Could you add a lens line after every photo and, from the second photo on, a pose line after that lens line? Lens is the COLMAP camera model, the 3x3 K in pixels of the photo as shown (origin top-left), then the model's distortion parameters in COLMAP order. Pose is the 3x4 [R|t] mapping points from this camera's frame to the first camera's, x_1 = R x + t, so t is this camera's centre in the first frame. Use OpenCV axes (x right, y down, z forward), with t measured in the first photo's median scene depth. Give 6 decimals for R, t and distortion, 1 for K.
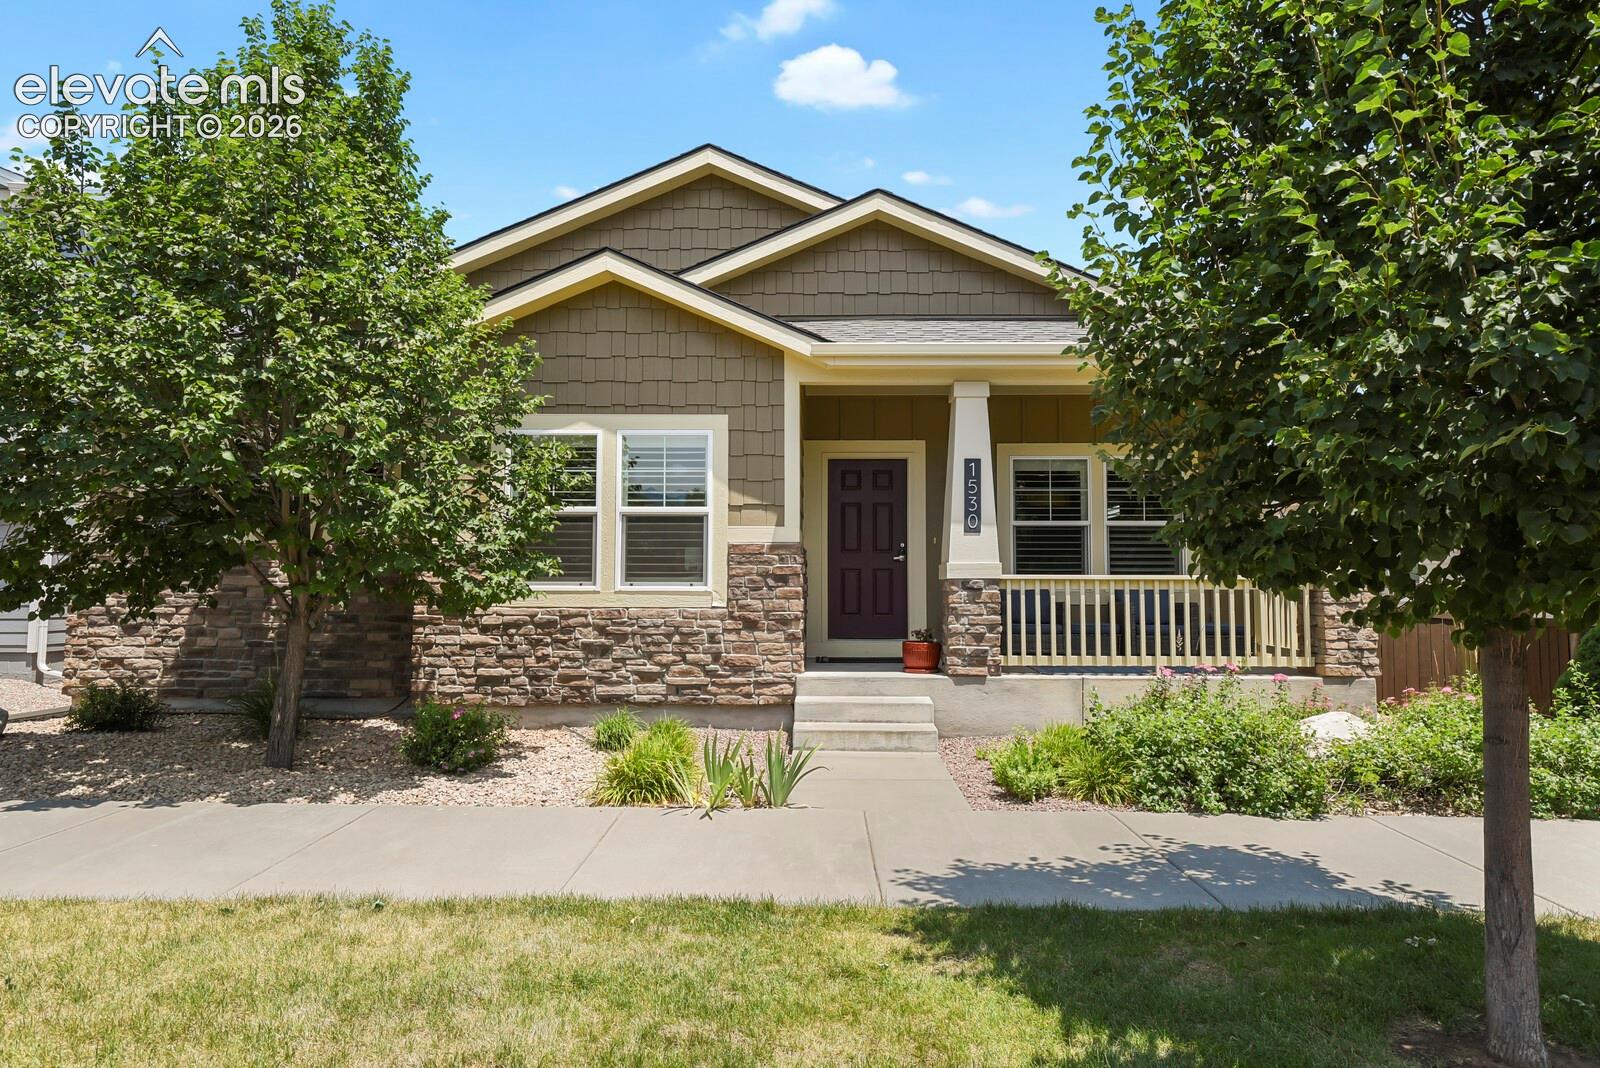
lens RADIAL K [[1012.5, 0, 799.9], [0, 1012.5, 531.7], [0, 0, 1]] dist [0.001723, 0.000069]
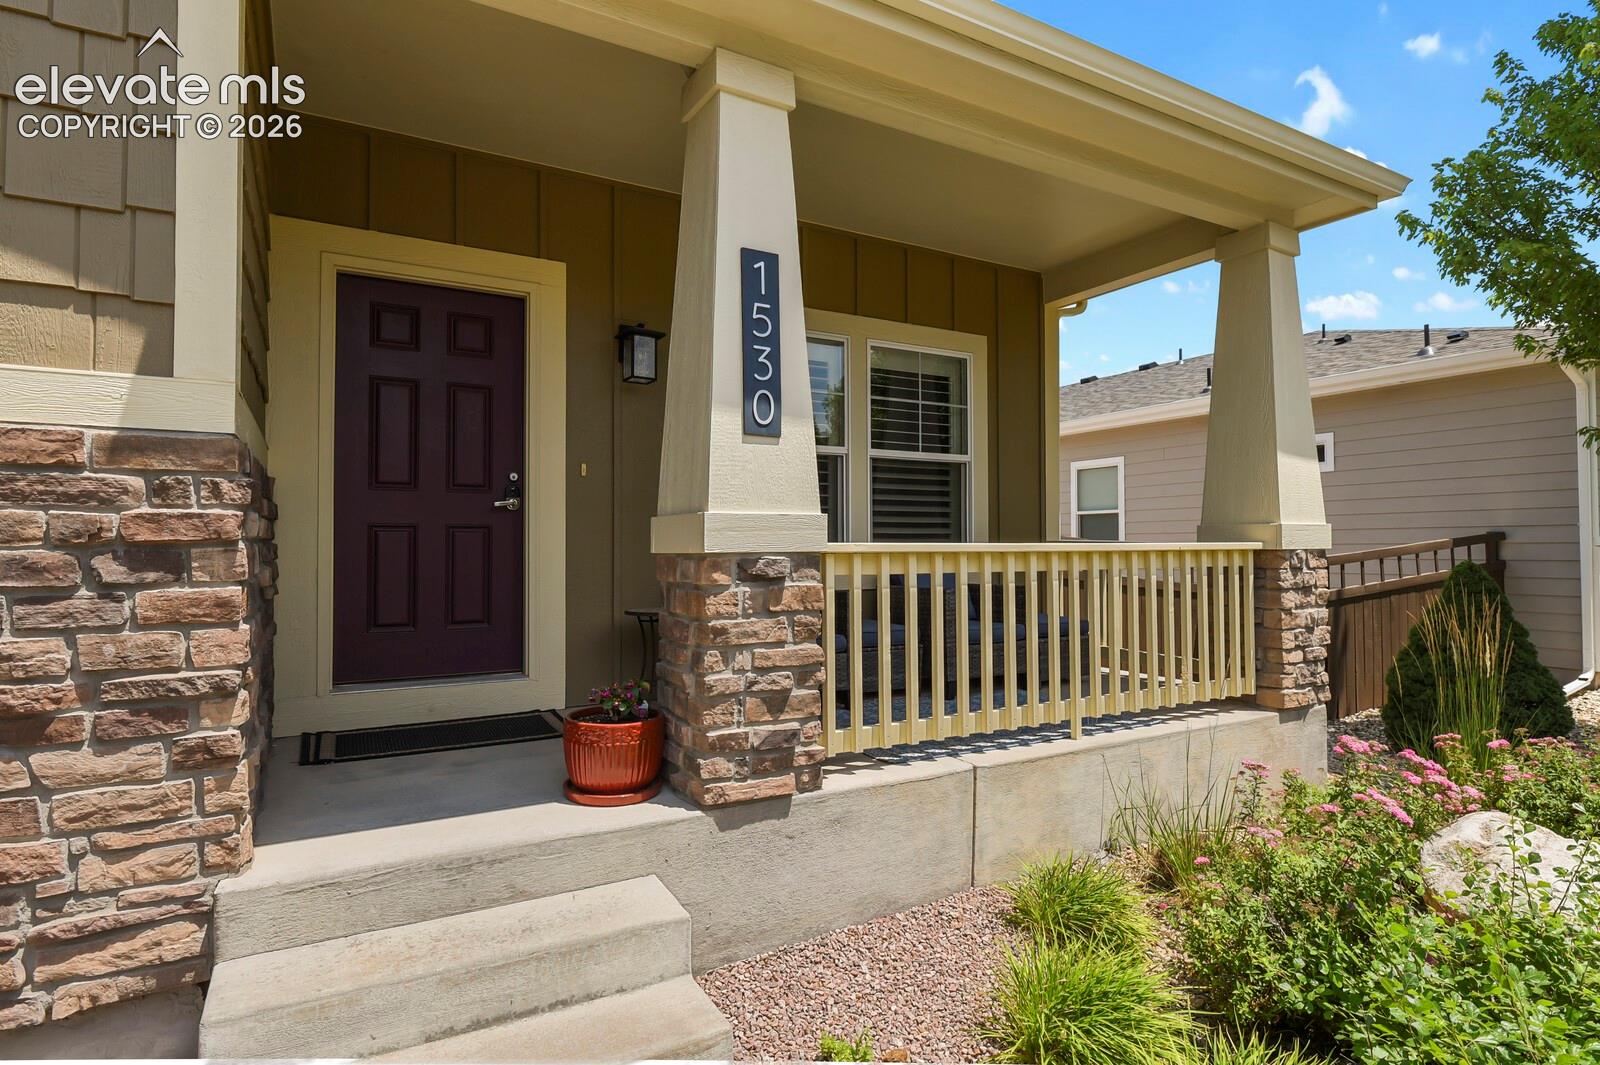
lens RADIAL K [[845.6, 0, 807.8], [0, 845.6, 527.0], [0, 0, 1]] dist [-0.002469, -0.001025]
pose [[0.852173, 0.007509, 0.523206, 0.013427], [-0.026650, 0.999222, 0.029066, 0.026285], [-0.522581, -0.038712, 0.851710, 0.705305]]
